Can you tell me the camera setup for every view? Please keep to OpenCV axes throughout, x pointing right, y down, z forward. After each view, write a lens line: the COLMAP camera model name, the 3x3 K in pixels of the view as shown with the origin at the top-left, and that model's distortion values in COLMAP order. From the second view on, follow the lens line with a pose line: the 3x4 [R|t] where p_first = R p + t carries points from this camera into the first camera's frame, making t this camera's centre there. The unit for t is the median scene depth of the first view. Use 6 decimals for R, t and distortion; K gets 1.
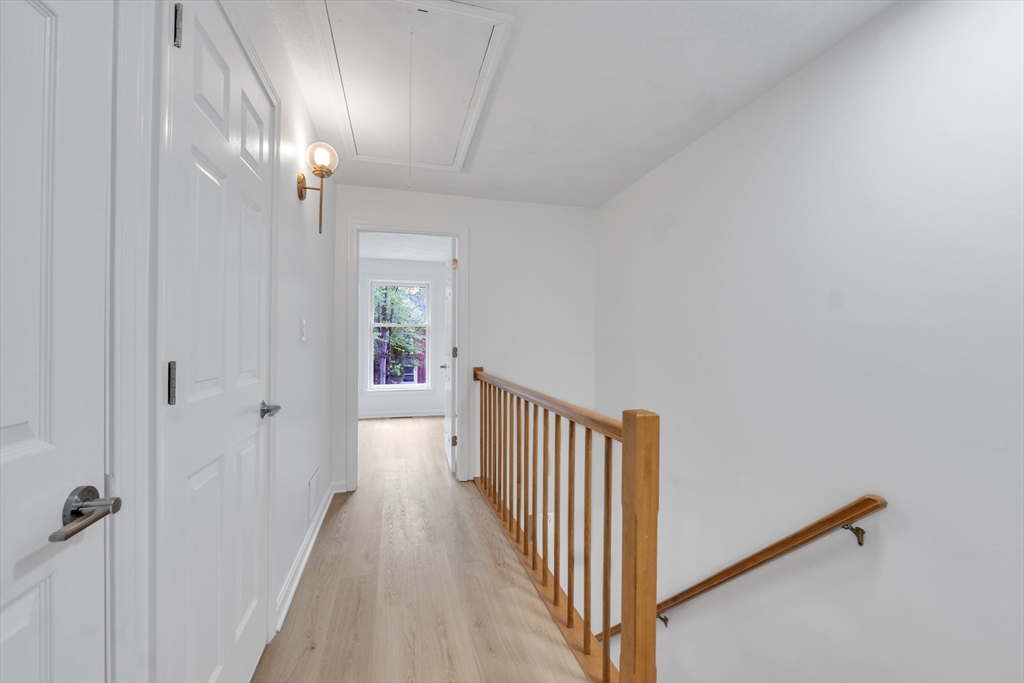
lens RADIAL K [[432.4, 0, 505.9], [0, 432.4, 340.8], [0, 0, 1]] dist [-0.013323, 0.000839]
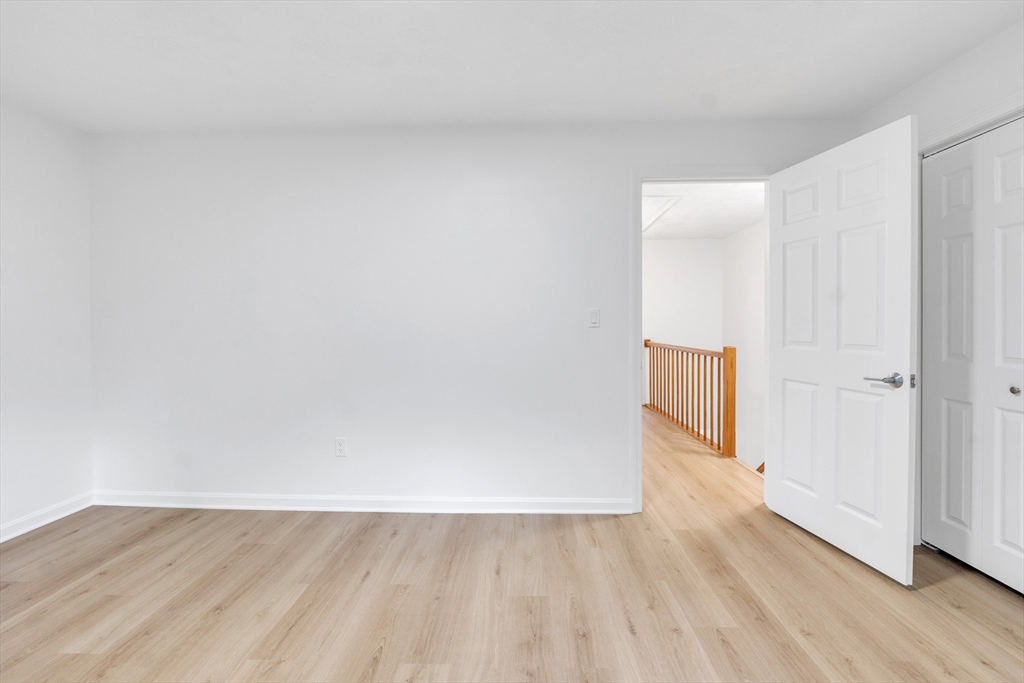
lens RADIAL K [[432.4, 0, 507.4], [0, 432.4, 335.2], [0, 0, 1]] dist [-0.013323, 0.000839]
pose [[0.956087, -0.013822, -0.292756, -0.162835], [0.020855, 0.999564, 0.020917, -0.002652], [0.292339, -0.026104, 0.955958, -1.346846]]
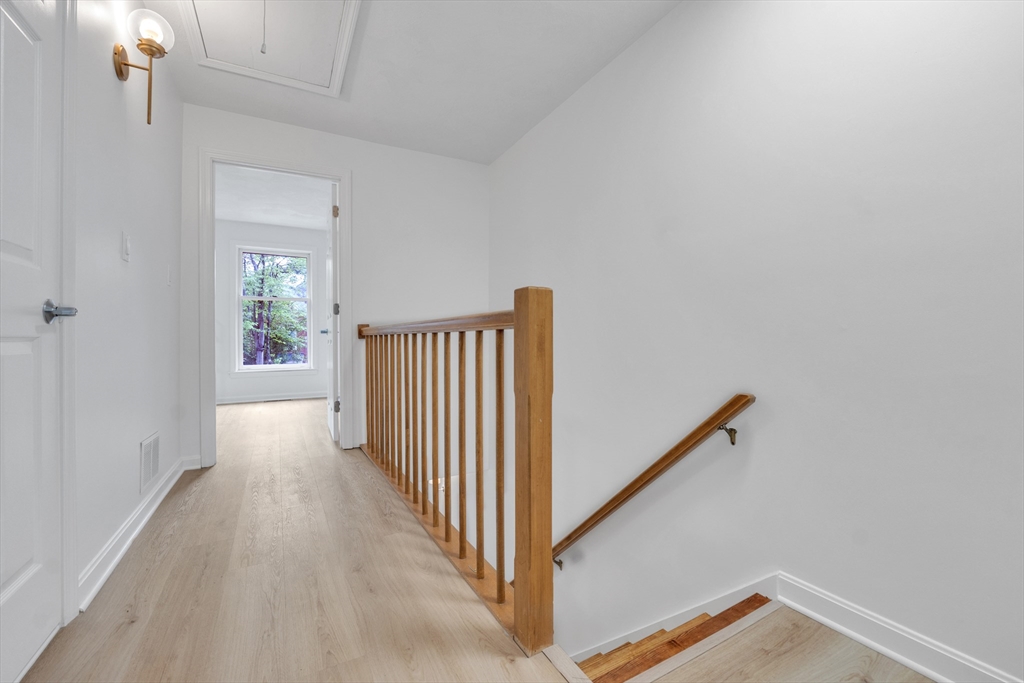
lens RADIAL K [[432.4, 0, 506.5], [0, 432.4, 341.9], [0, 0, 1]] dist [-0.013323, 0.000839]
pose [[0.971567, -0.011691, 0.236475, 0.023768], [0.009805, 0.999910, 0.009152, 0.163854], [-0.236561, -0.006573, 0.971594, 0.073524]]
